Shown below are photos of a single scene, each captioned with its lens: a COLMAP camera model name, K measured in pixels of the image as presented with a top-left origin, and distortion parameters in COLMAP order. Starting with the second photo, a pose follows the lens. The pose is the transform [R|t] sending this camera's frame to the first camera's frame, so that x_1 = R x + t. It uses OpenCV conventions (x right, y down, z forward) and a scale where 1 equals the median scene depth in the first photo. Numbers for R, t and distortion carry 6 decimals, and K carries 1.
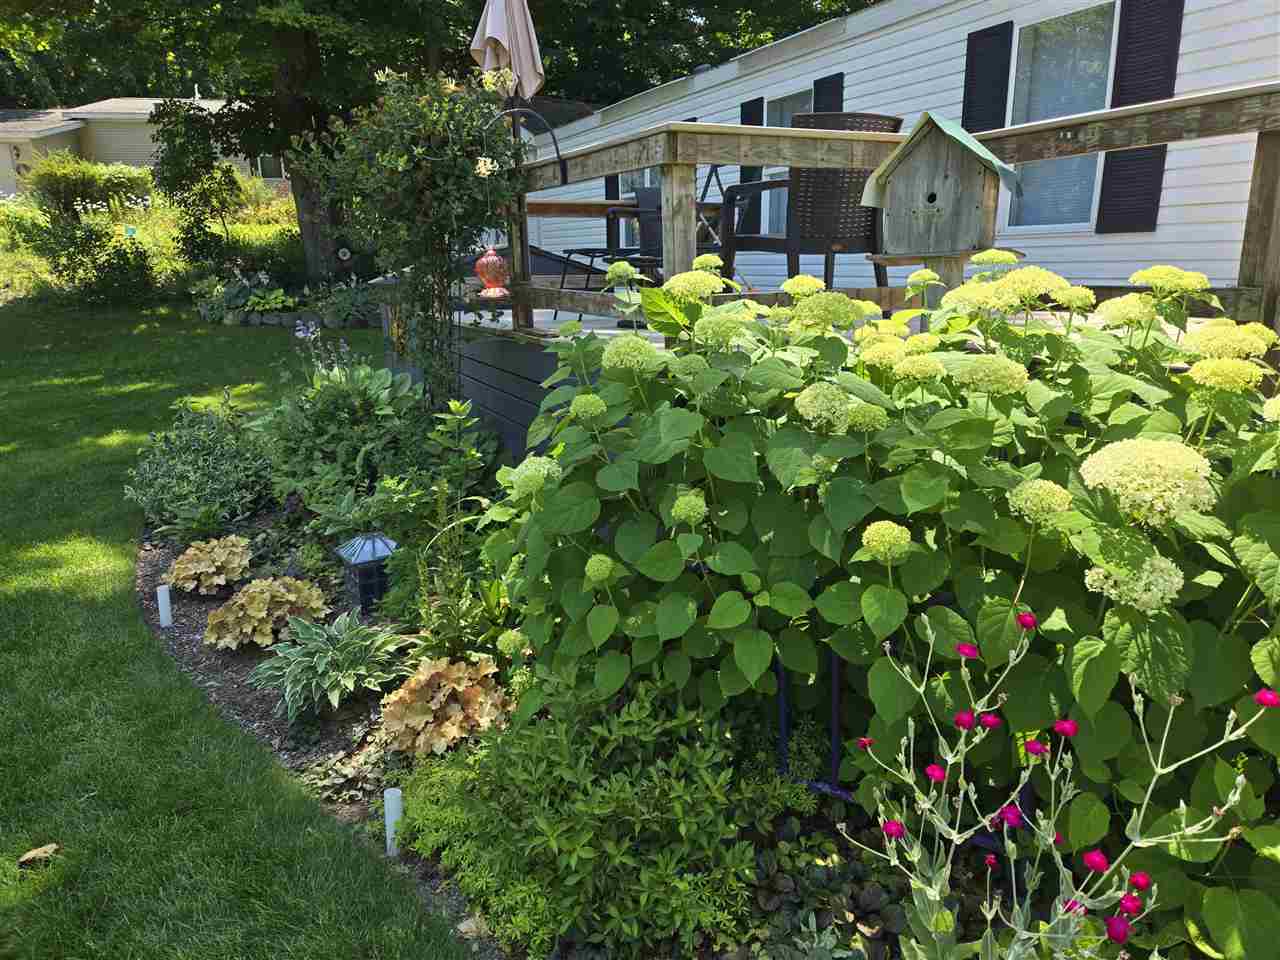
lens RADIAL K [[864.6, 0, 640.5], [0, 864.6, 474.8], [0, 0, 1]] dist [0.072581, -0.059025]
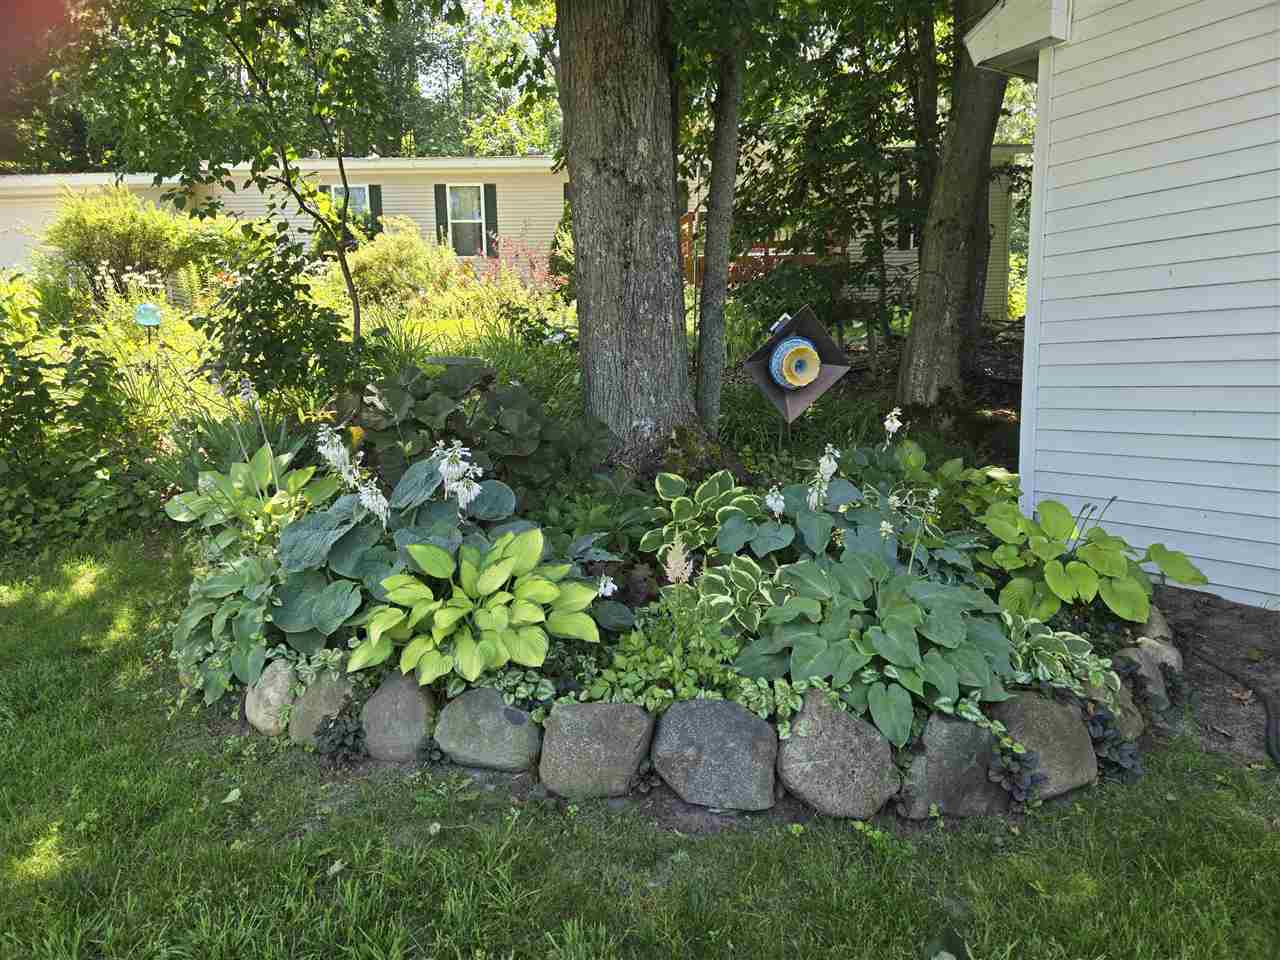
lens RADIAL K [[864.6, 0, 620.1], [0, 864.6, 482.5], [0, 0, 1]] dist [0.072581, -0.059025]
pose [[0.981345, 0.023277, -0.190838, -0.353865], [-0.046081, 0.992187, -0.115941, -0.201473], [0.186648, 0.122572, 0.974750, 0.809423]]
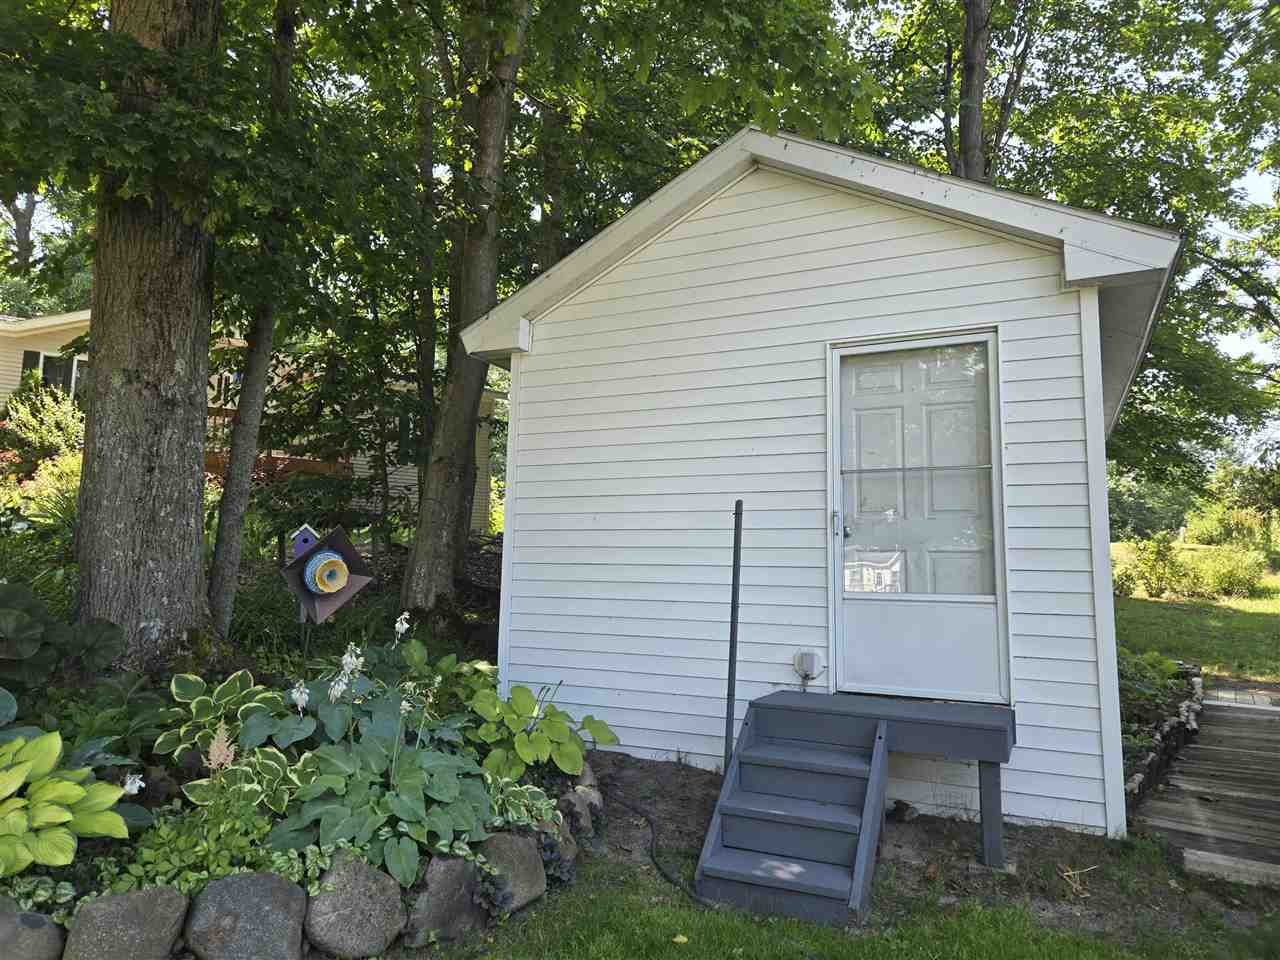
lens RADIAL K [[864.6, 0, 637.7], [0, 864.6, 468.3], [0, 0, 1]] dist [0.072581, -0.059025]
pose [[0.924513, 0.083635, 0.371860, -0.367396], [0.056708, 0.934587, -0.351185, -0.190530], [-0.376908, 0.345763, 0.859296, 0.754138]]
